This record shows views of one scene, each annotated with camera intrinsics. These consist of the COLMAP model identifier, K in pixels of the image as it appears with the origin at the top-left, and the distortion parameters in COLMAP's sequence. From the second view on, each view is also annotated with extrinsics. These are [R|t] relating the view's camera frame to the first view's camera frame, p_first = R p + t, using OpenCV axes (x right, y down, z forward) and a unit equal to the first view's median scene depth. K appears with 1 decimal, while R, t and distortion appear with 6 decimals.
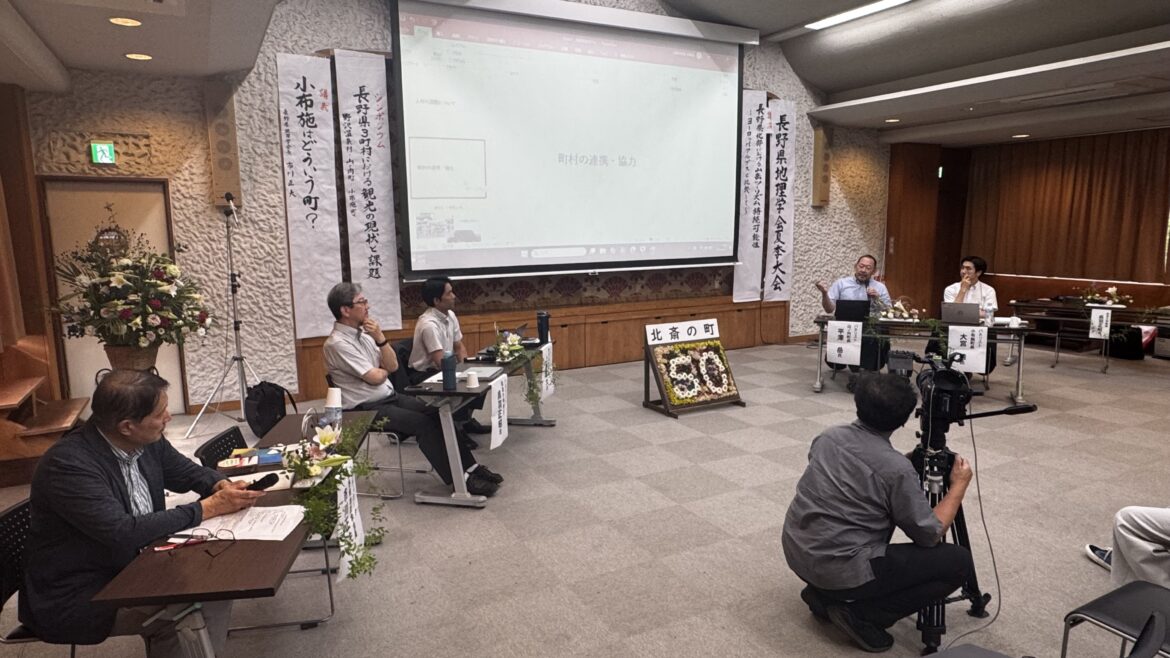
lens RADIAL K [[706.6, 0, 584.8], [0, 706.6, 331.8], [0, 0, 1]] dist [-0.001319, -0.000015]
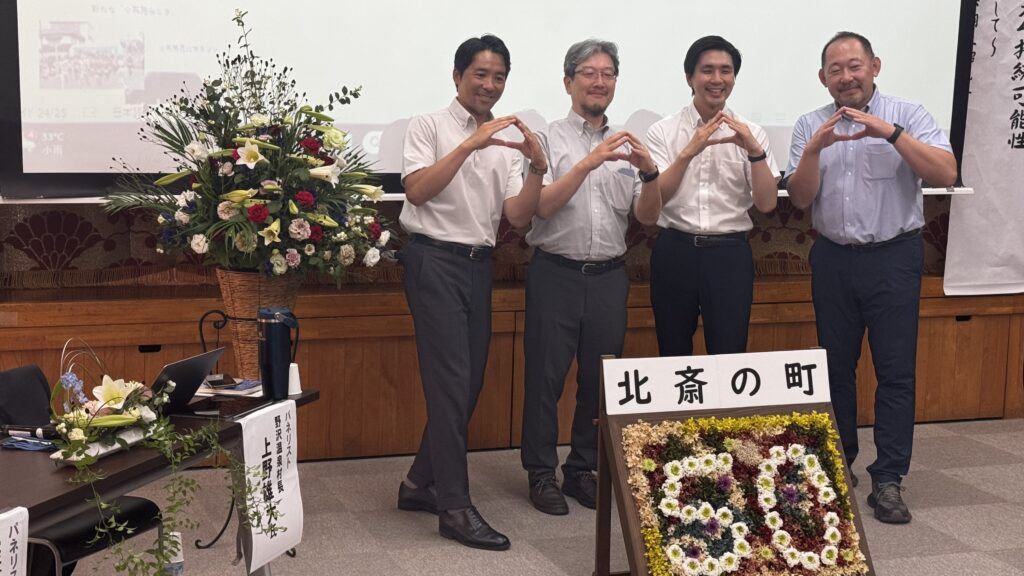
lens RADIAL K [[1587.0, 0, 512.0], [0, 1587.0, 288.6], [0, 0, 1]] dist [0.152010, 0.000000]
pose [[0.989189, 0.053228, -0.136642, 0.145720], [-0.055555, 0.998367, -0.013273, -0.030835], [0.135712, 0.020721, 0.990532, 0.203633]]
